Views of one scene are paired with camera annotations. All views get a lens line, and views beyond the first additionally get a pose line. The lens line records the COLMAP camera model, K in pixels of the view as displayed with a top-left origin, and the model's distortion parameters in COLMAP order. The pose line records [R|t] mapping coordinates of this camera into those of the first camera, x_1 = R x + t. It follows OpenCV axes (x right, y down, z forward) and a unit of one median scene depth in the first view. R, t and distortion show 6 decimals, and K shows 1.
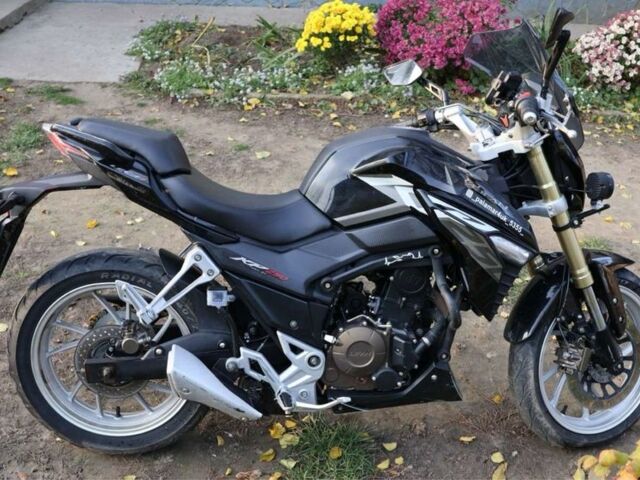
lens RADIAL K [[745.6, 0, 320.0], [0, 745.6, 240.0], [0, 0, 1]] dist [-0.162739, 0.188002]
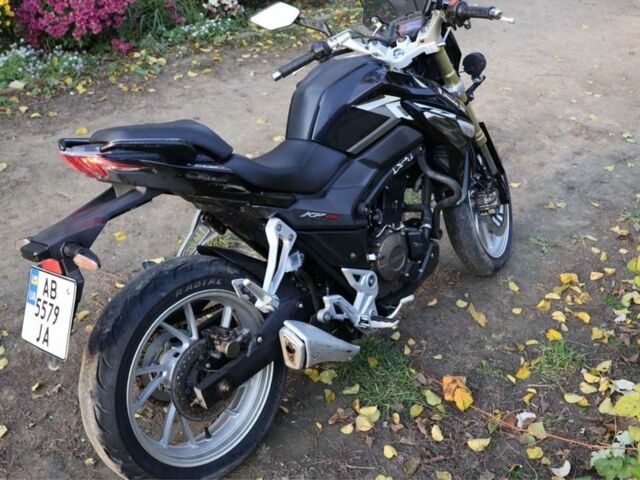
lens RADIAL K [[745.6, 0, 320.0], [0, 745.6, 240.0], [0, 0, 1]] dist [-0.162739, 0.188002]
pose [[0.712915, -0.382272, 0.587895, -0.682651], [0.346491, 0.920890, 0.178623, -0.113754], [-0.609669, 0.076357, 0.788970, 0.180986]]
